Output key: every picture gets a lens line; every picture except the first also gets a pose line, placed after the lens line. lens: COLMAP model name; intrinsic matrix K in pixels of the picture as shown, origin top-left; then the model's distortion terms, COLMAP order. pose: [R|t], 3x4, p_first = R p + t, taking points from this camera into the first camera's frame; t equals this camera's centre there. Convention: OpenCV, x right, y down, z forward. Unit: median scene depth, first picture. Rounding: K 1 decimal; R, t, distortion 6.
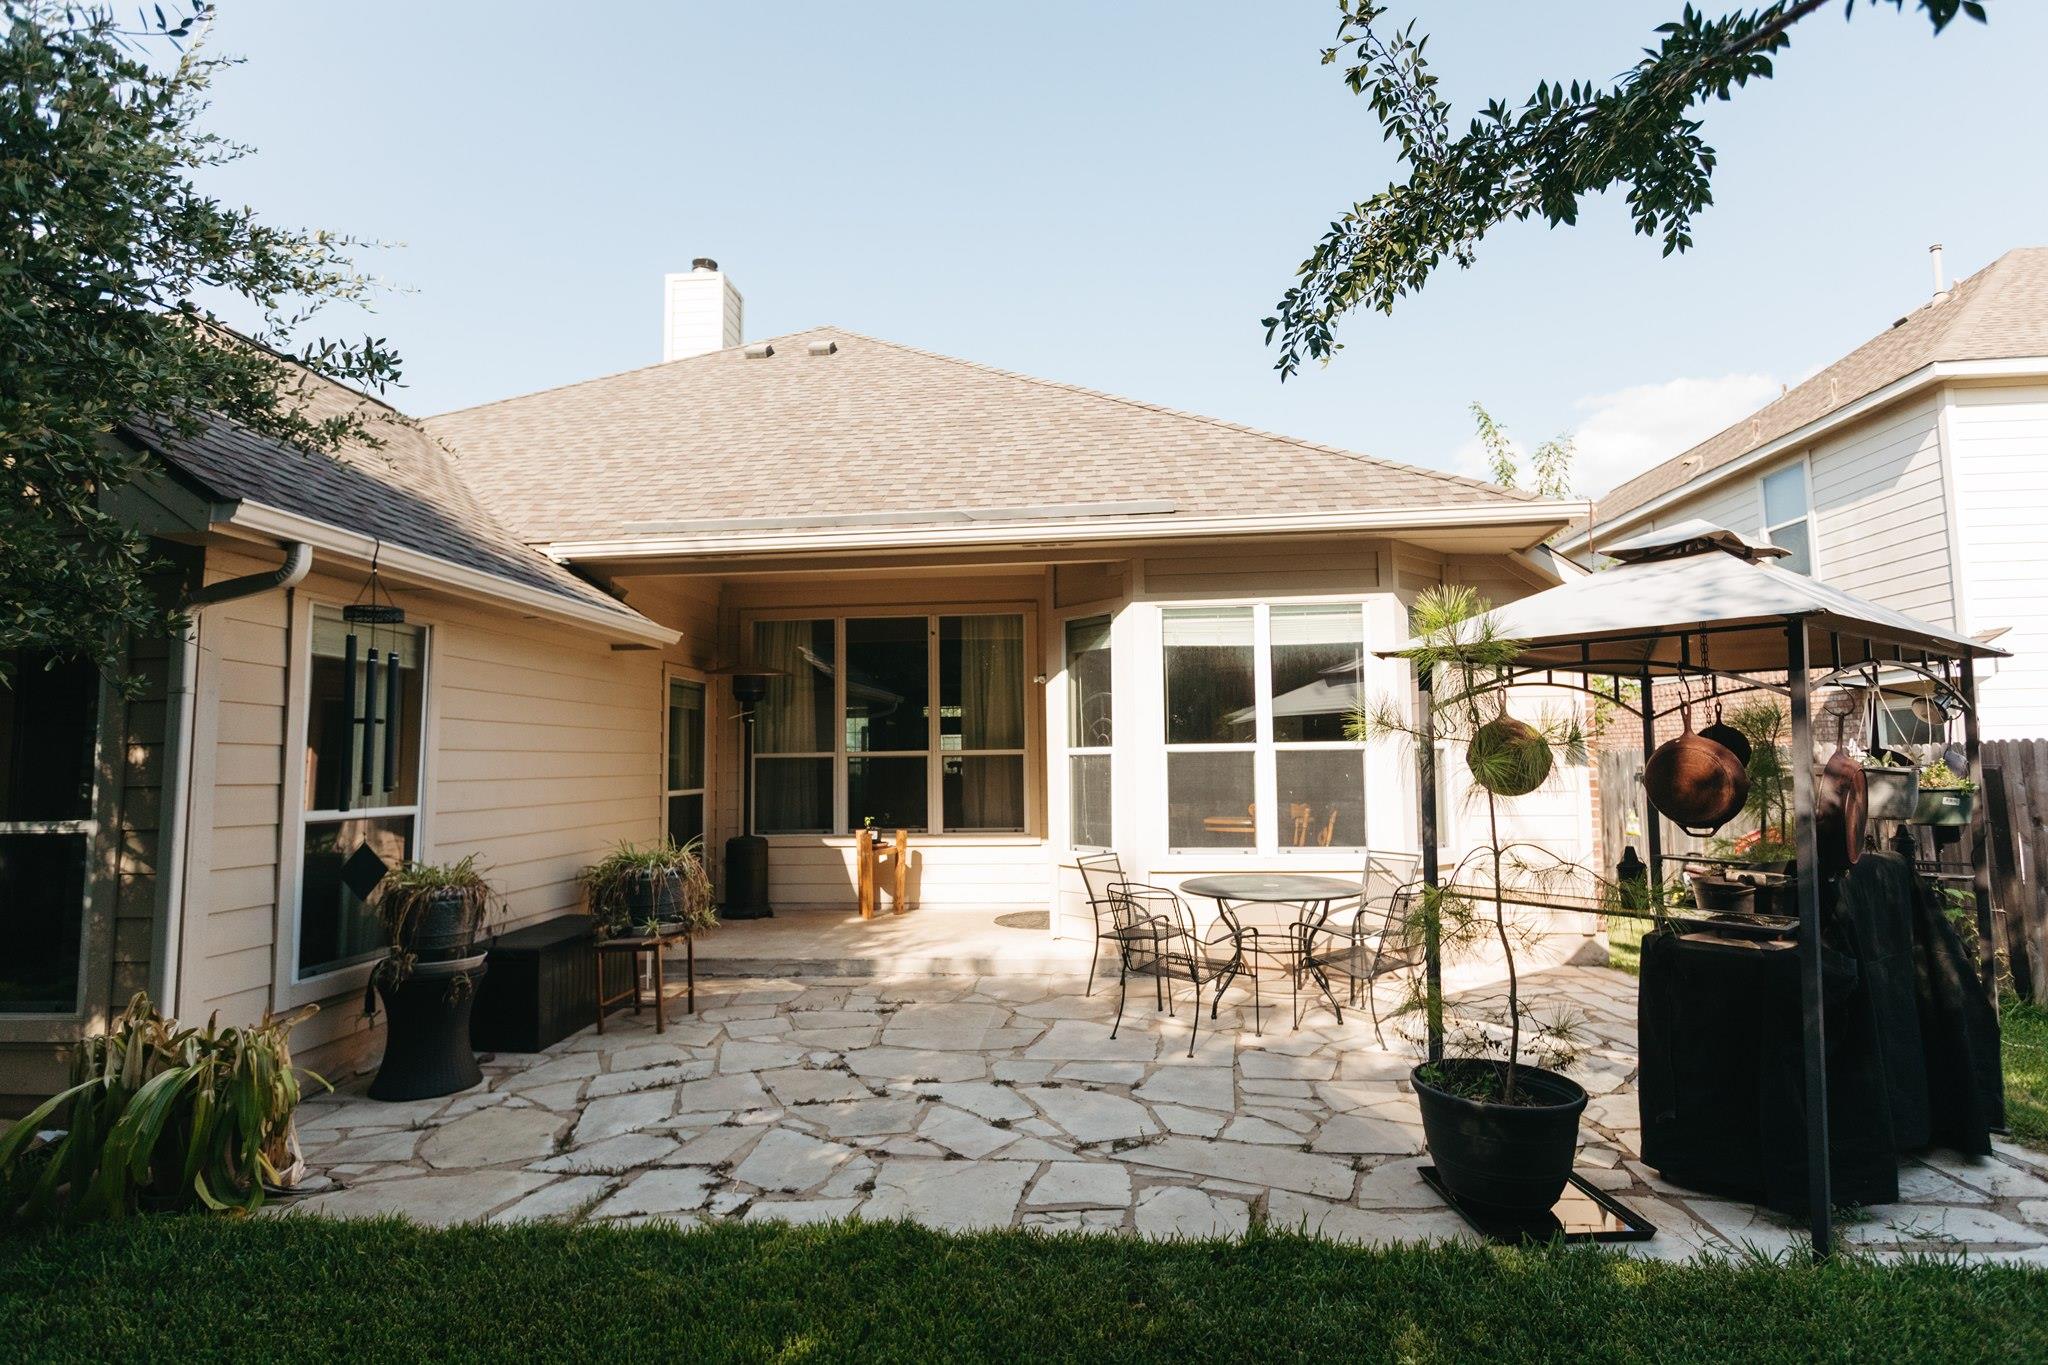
lens RADIAL K [[1052.2, 0, 1024.8], [0, 1052.2, 682.9], [0, 0, 1]] dist [0.001164, -0.000030]
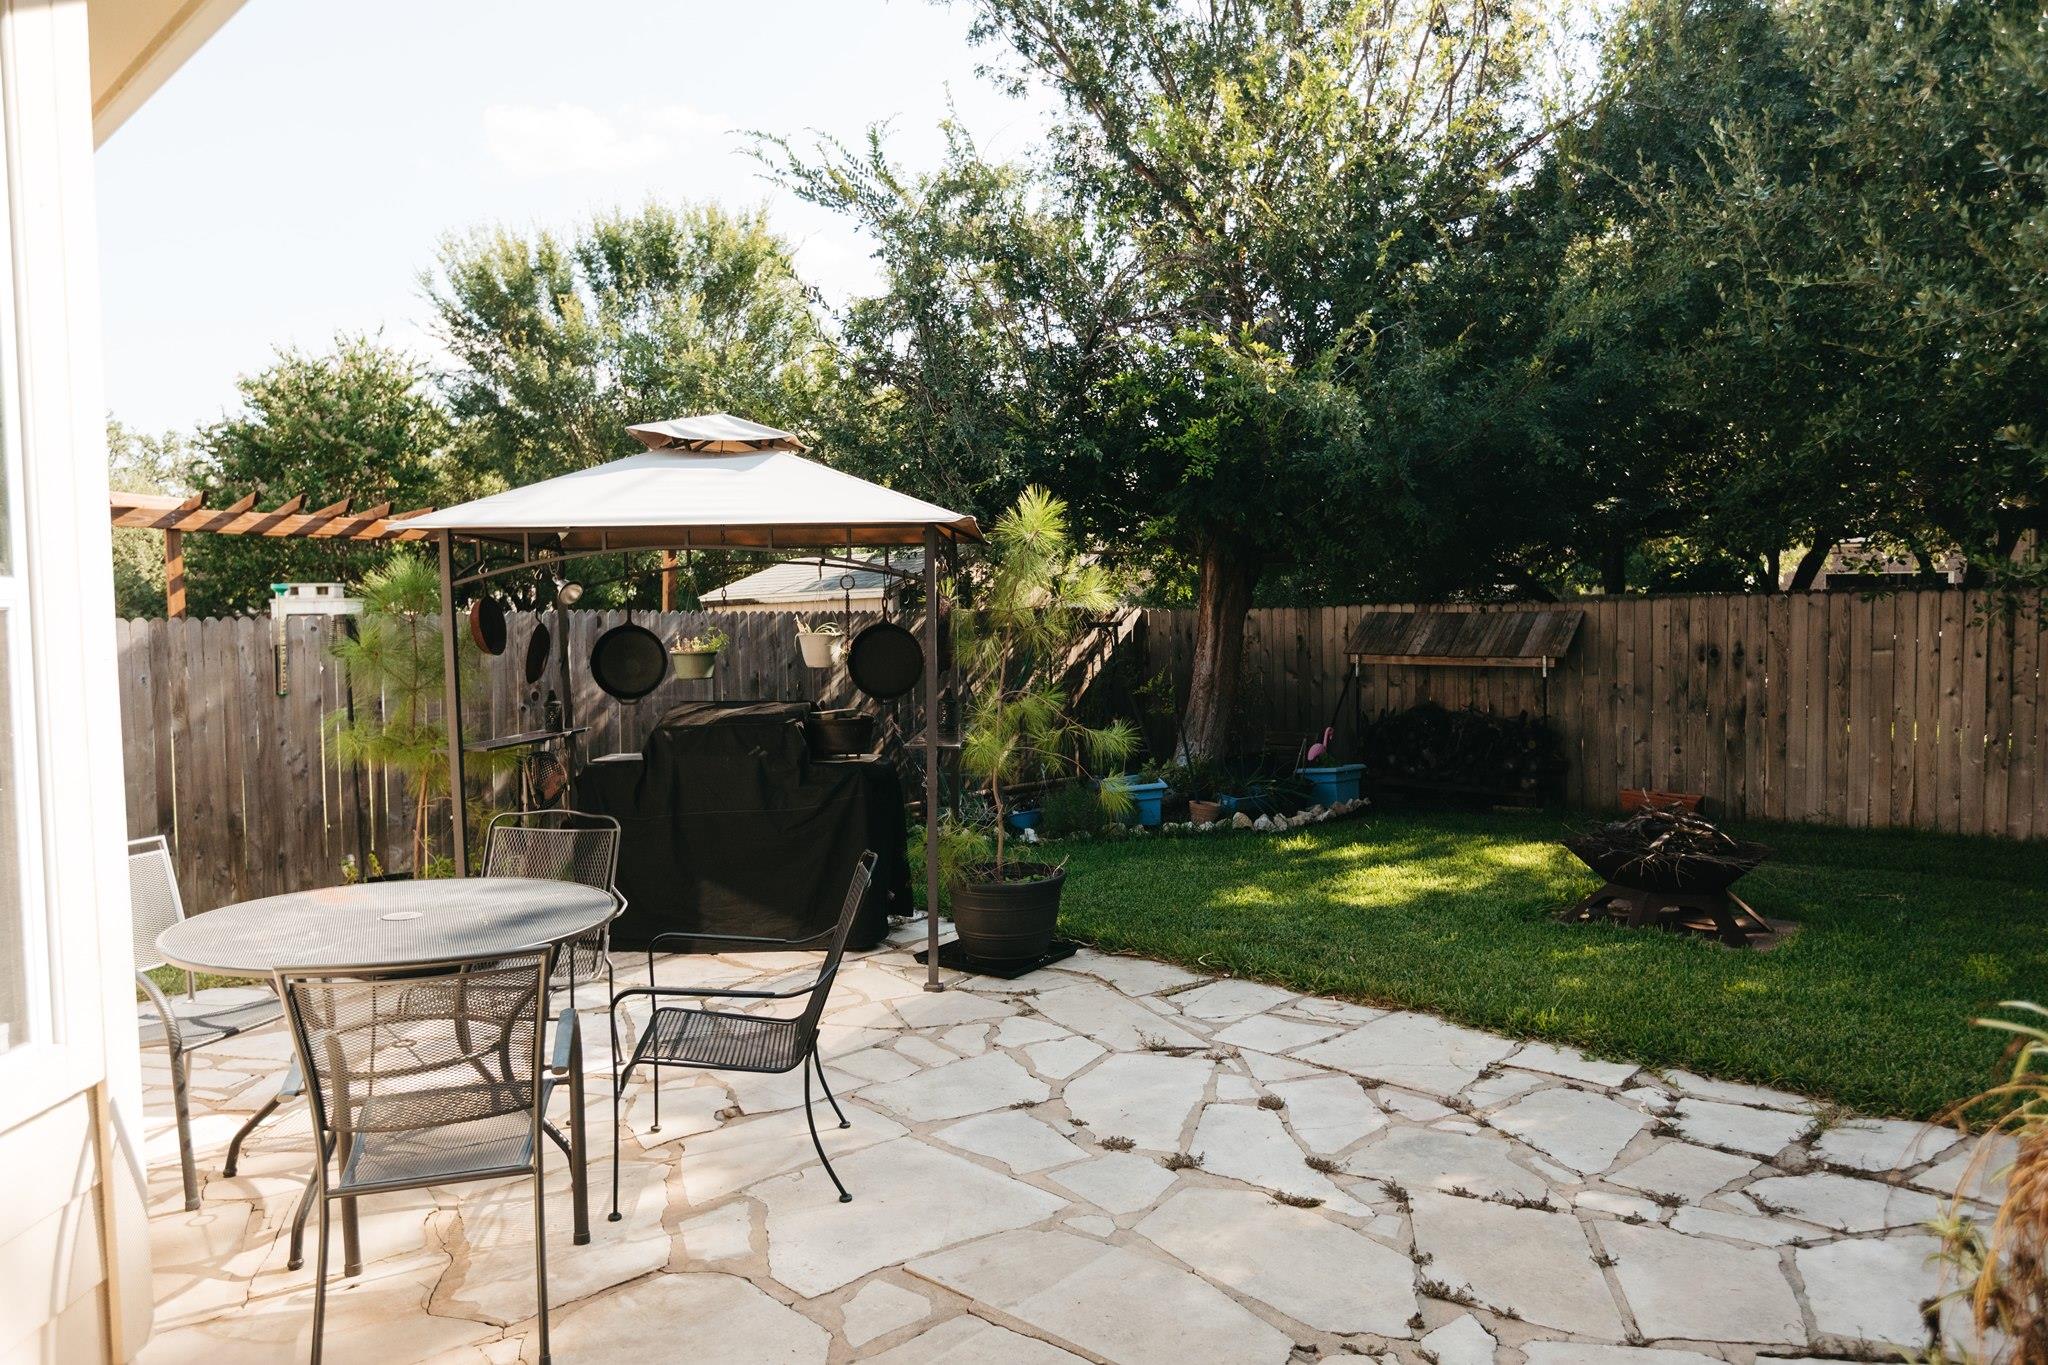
lens RADIAL K [[1301.7, 0, 1021.8], [0, 1301.7, 680.2], [0, 0, 1]] dist [0.004712, 0.004517]
pose [[-0.794769, -0.006296, 0.606880, -0.487592], [-0.024845, 0.999445, -0.022169, 0.157168], [-0.606404, -0.032697, -0.794485, 2.045230]]
